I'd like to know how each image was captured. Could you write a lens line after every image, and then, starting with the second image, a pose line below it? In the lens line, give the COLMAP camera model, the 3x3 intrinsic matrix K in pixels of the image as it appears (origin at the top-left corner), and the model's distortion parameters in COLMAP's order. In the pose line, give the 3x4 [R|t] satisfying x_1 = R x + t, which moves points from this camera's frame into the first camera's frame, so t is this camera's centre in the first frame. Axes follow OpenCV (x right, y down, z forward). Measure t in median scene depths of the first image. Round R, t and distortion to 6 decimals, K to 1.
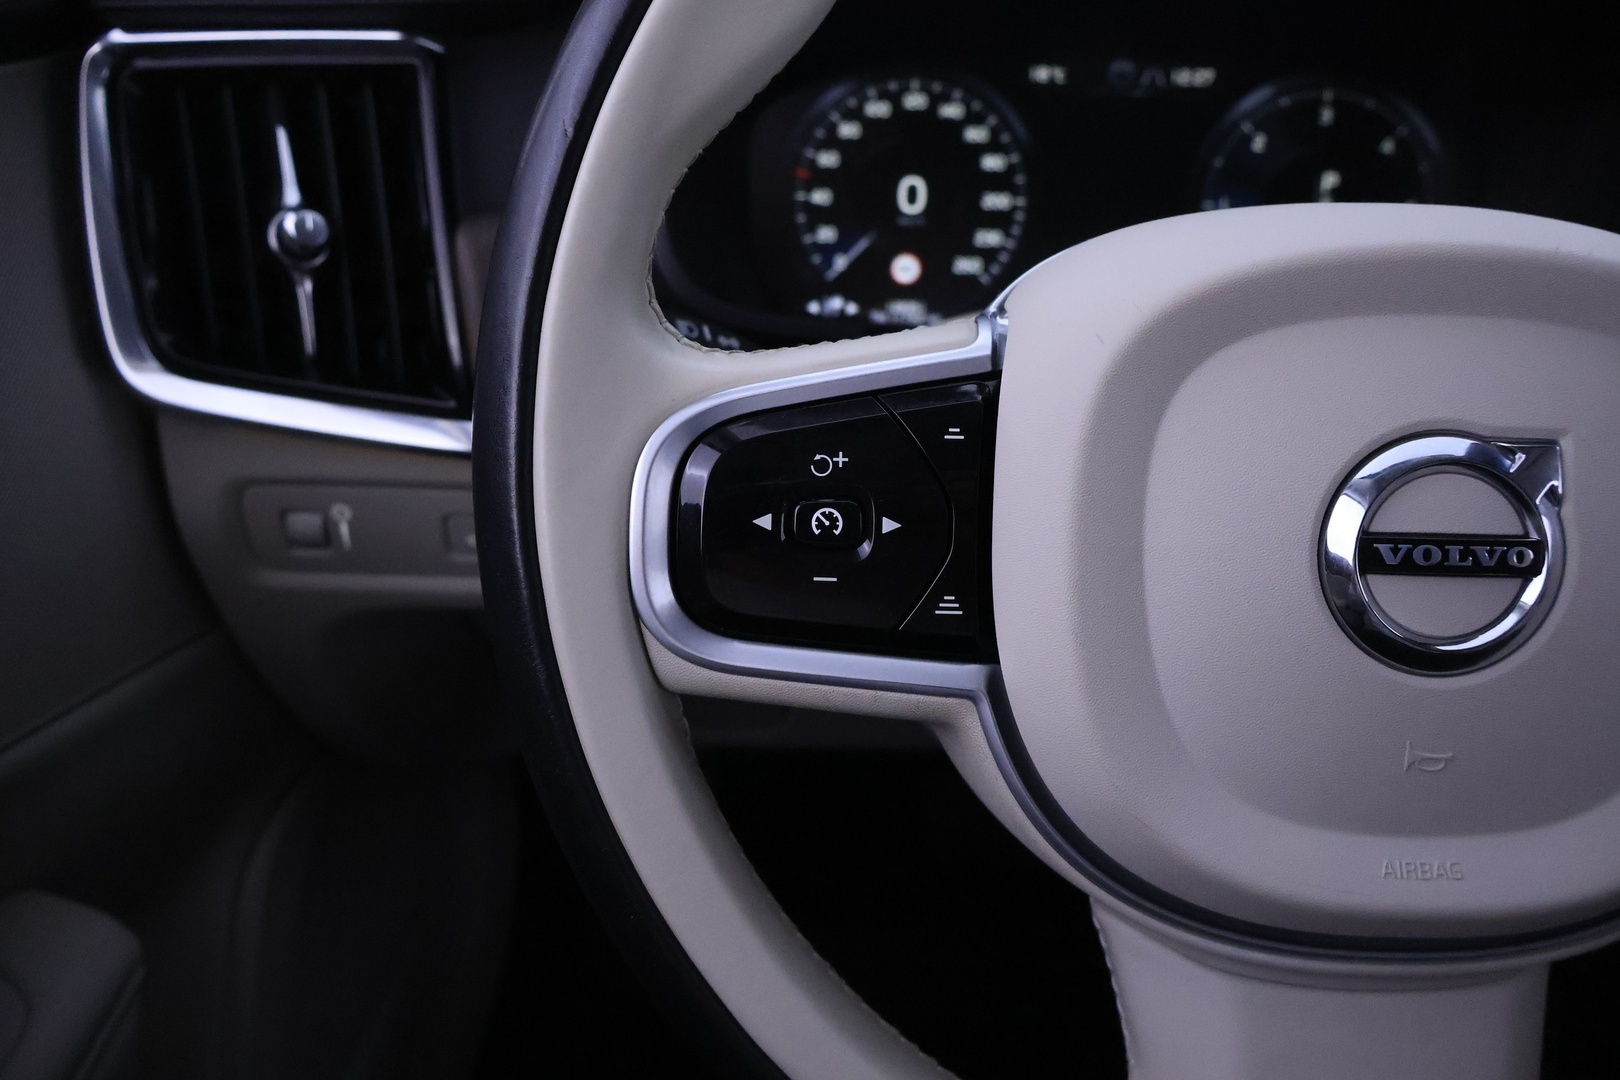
lens RADIAL K [[1316.8, 0, 809.4], [0, 1316.8, 544.6], [0, 0, 1]] dist [0.000734, -0.008895]
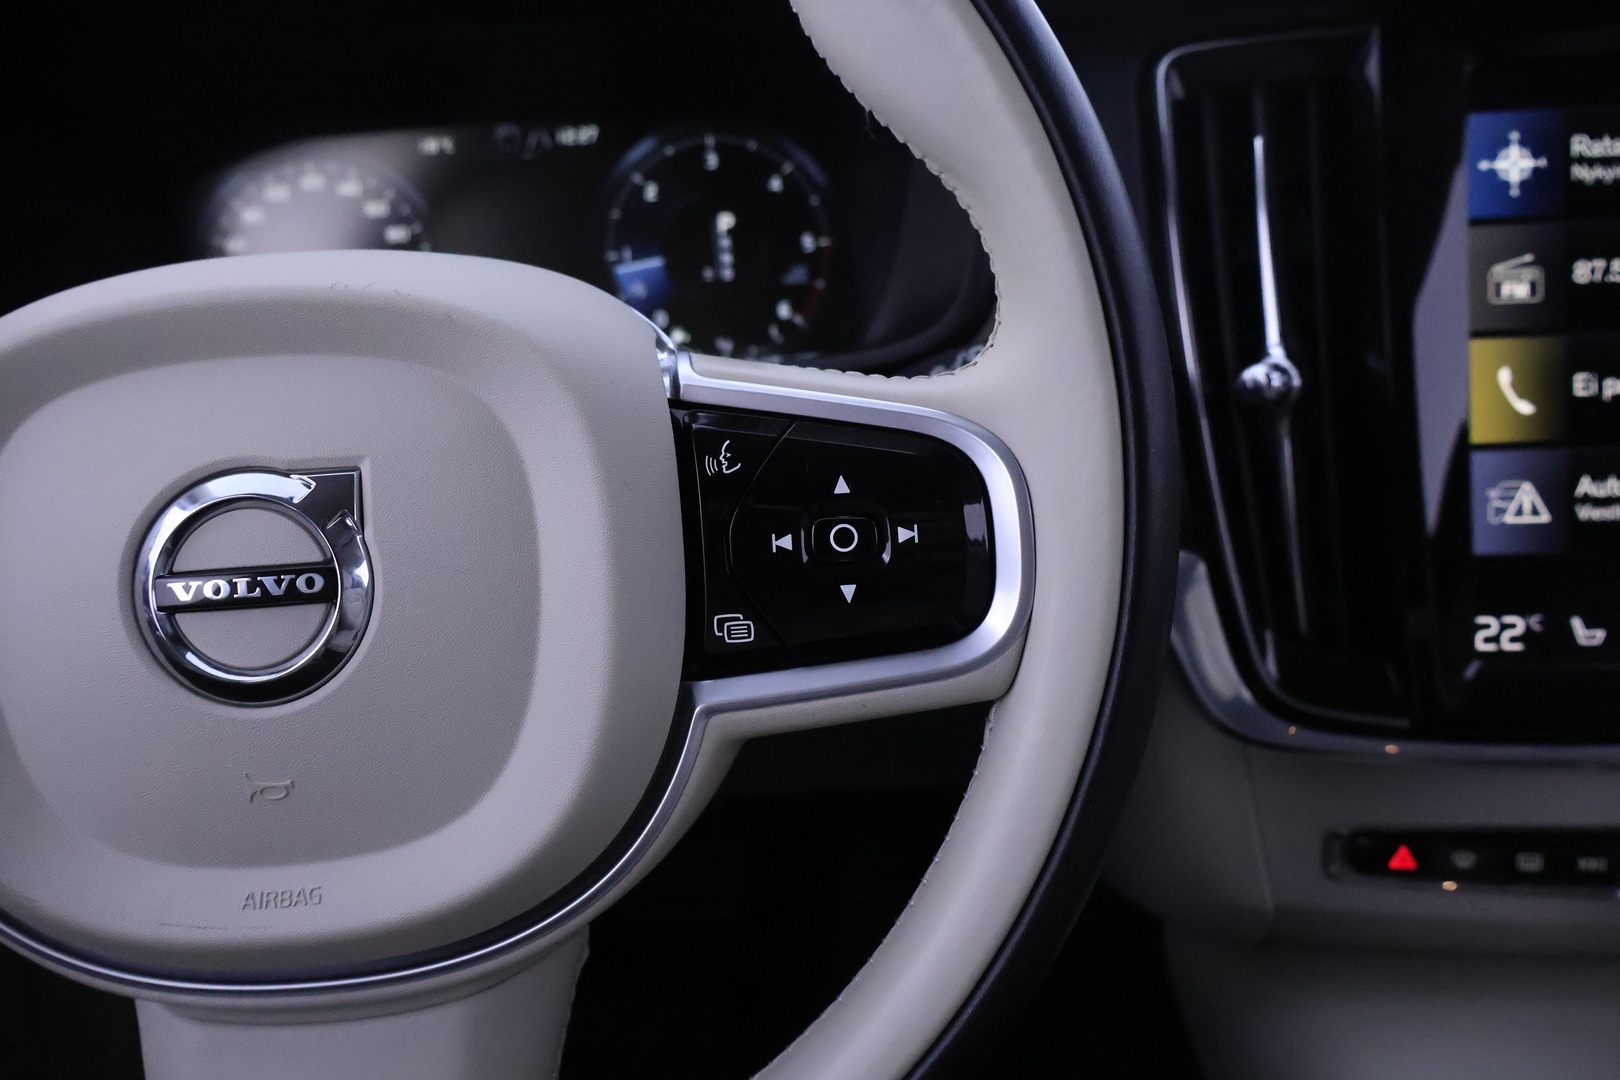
lens RADIAL K [[1316.8, 0, 816.8], [0, 1316.8, 546.5], [0, 0, 1]] dist [0.000734, -0.008895]
pose [[0.995786, -0.091455, 0.006821, 0.441083], [0.091678, 0.994619, -0.048255, 0.031694], [-0.002371, 0.048677, 0.998812, -0.013718]]
